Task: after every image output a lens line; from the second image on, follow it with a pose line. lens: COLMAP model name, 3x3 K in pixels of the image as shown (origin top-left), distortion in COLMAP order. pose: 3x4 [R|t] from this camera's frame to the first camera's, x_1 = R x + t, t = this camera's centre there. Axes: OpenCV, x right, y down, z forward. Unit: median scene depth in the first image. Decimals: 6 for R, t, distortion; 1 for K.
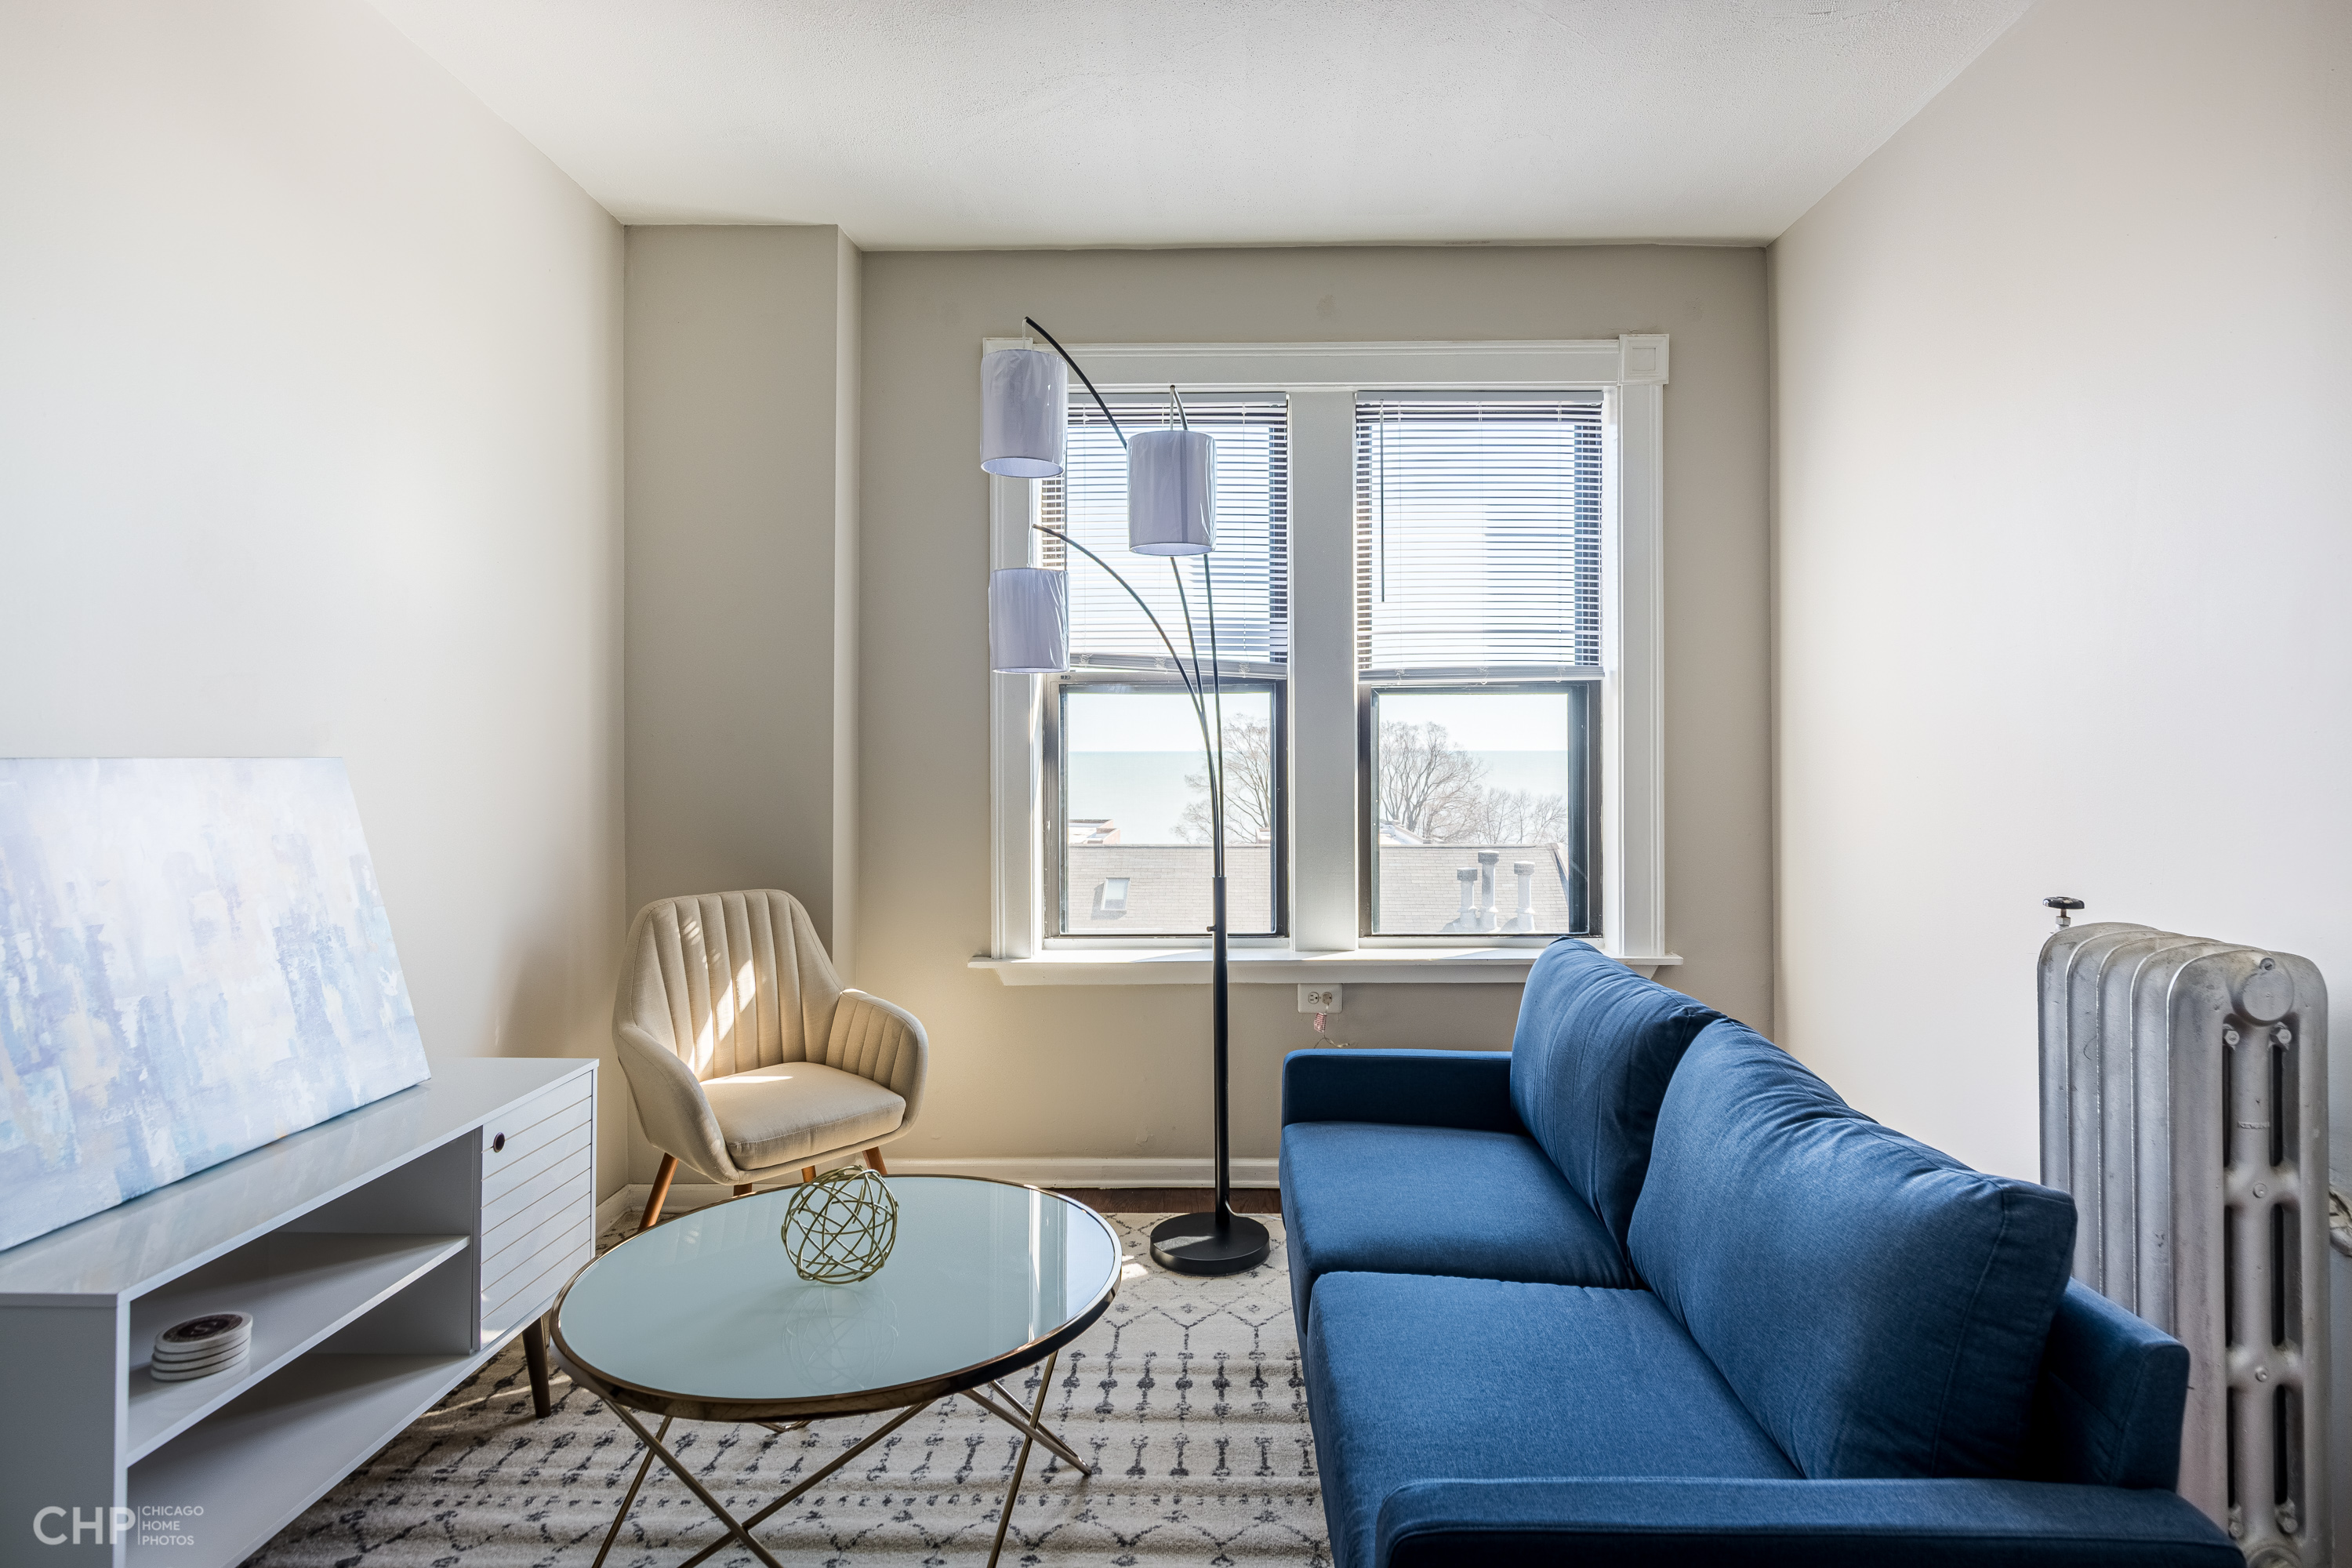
lens RADIAL K [[1222.1, 0, 1188.8], [0, 1222.1, 744.2], [0, 0, 1]] dist [-0.002767, -0.001212]
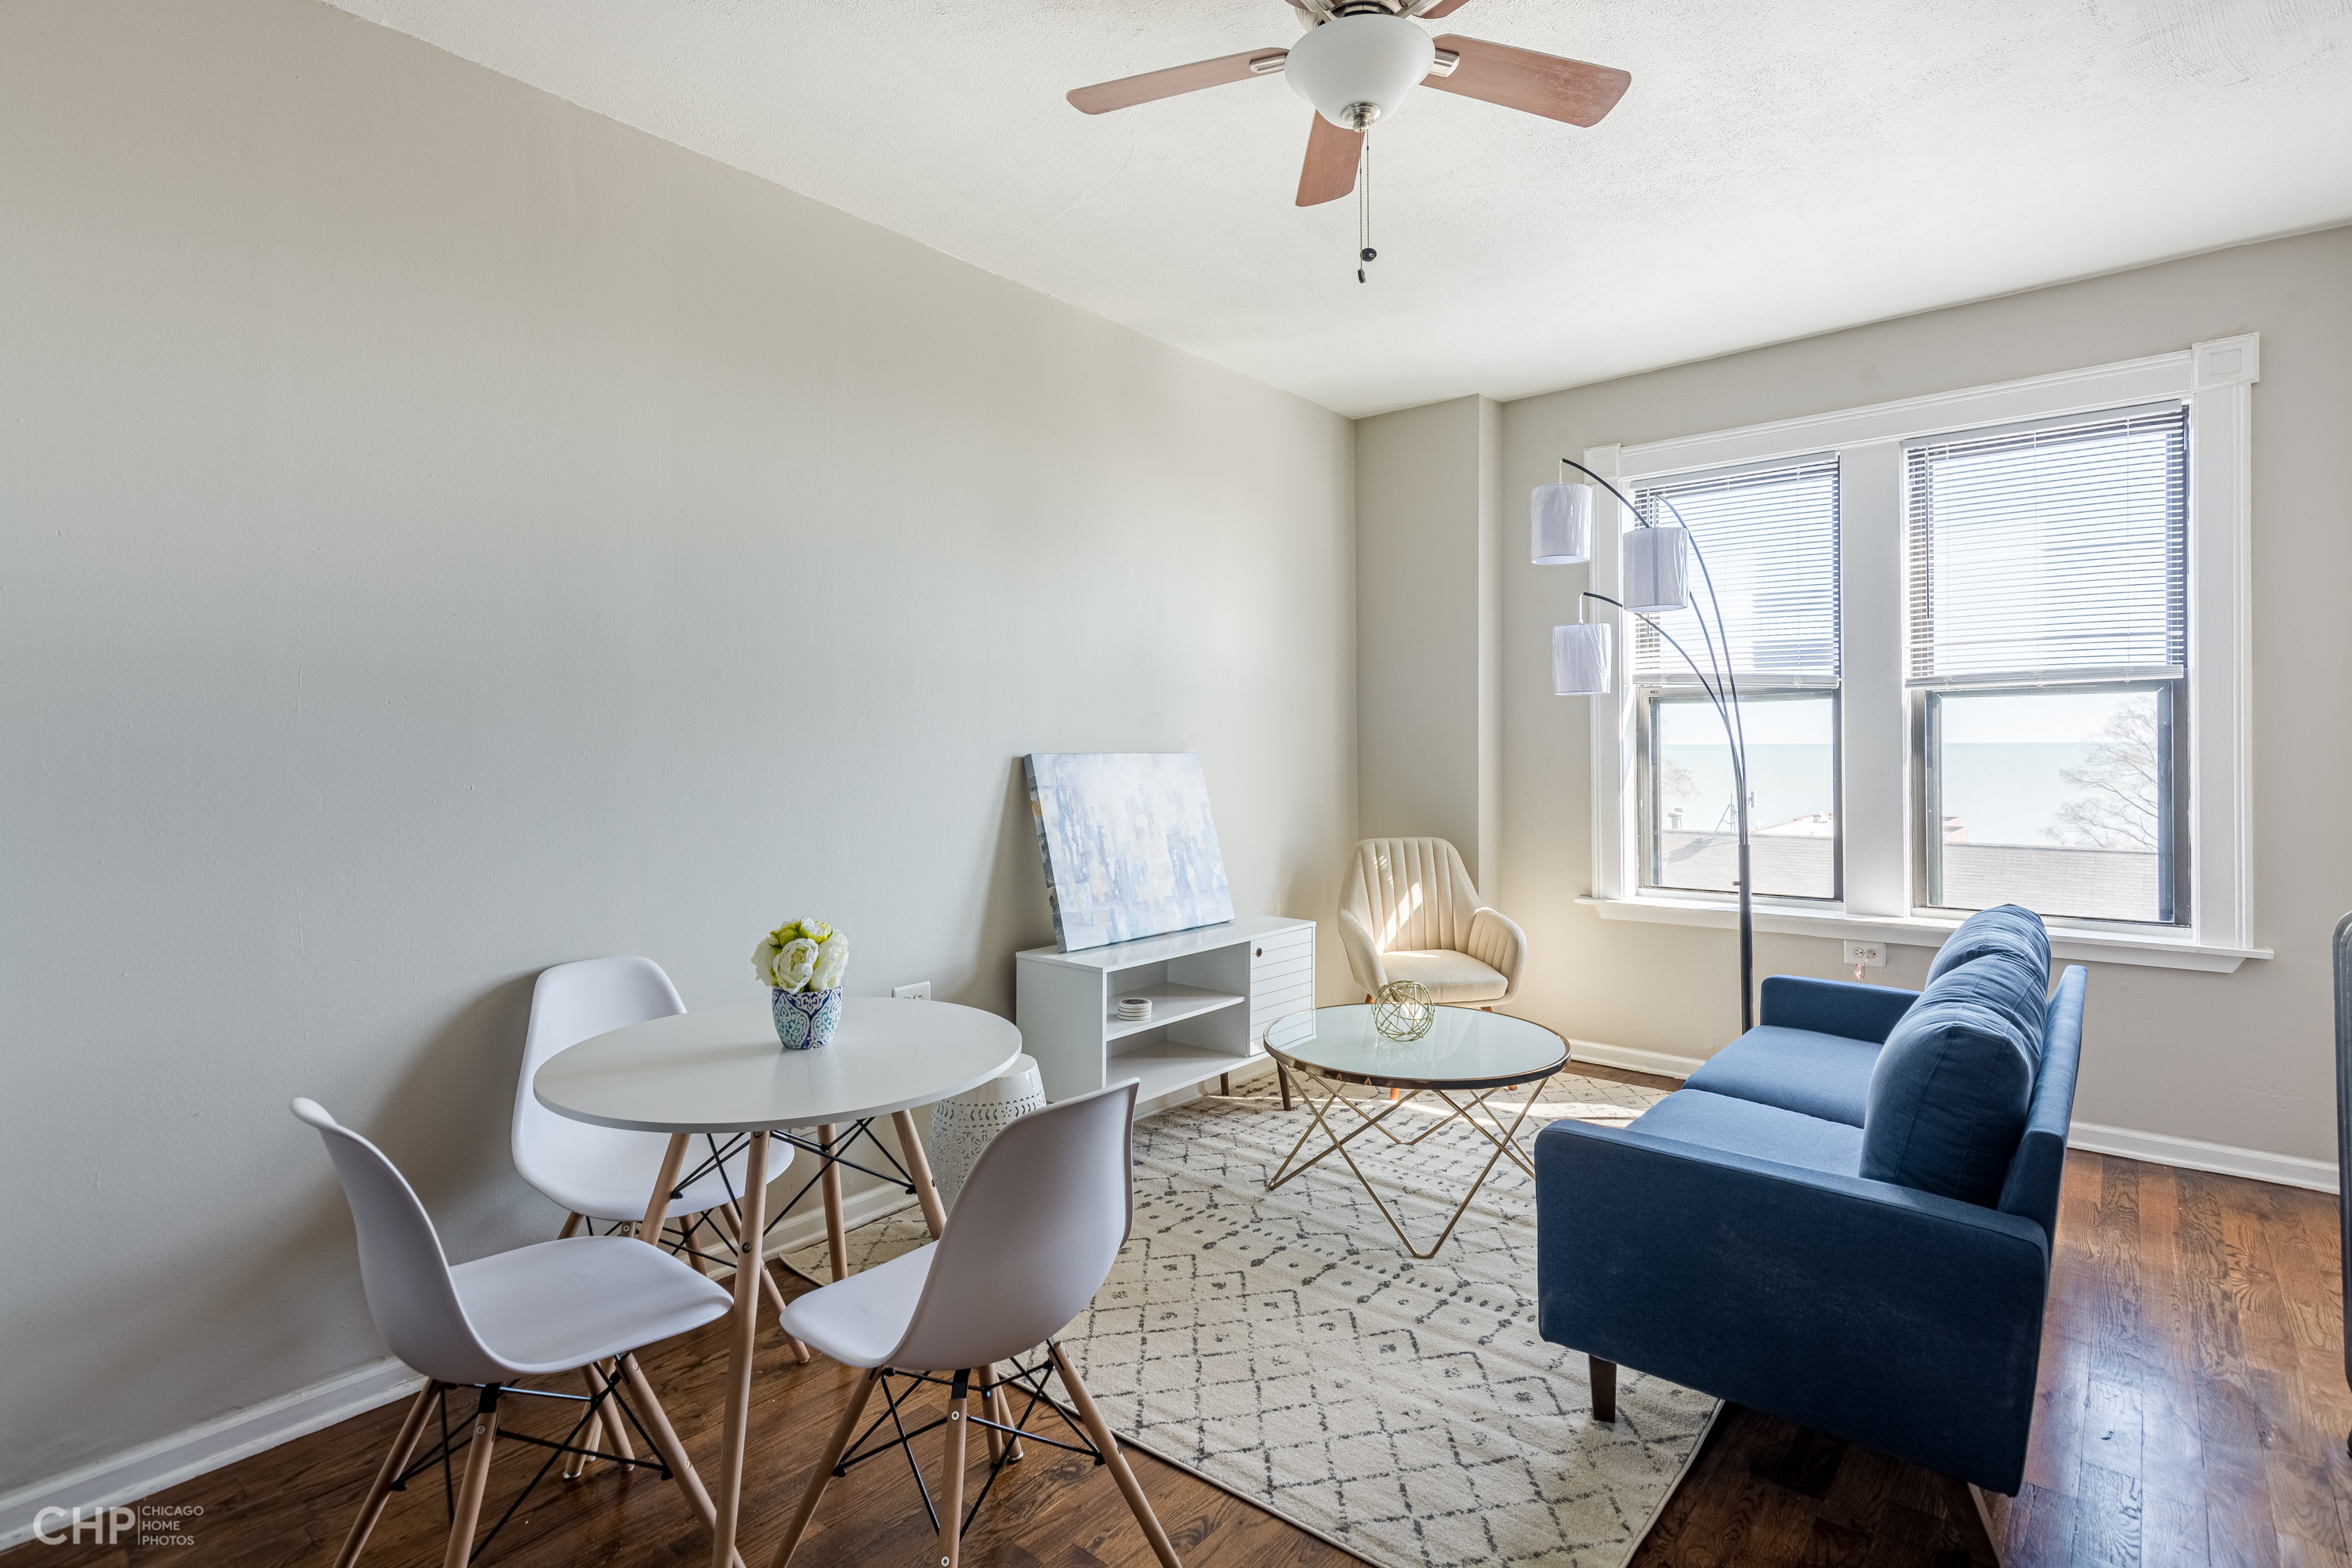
lens RADIAL K [[1101.6, 0, 1184.6], [0, 1101.6, 745.8], [0, 0, 1]] dist [-0.001251, 0.000061]
pose [[0.773541, -0.002009, -0.633743, 0.329676], [0.007056, 0.999960, 0.005443, -0.008003], [0.633707, -0.008683, 0.773524, -0.308537]]
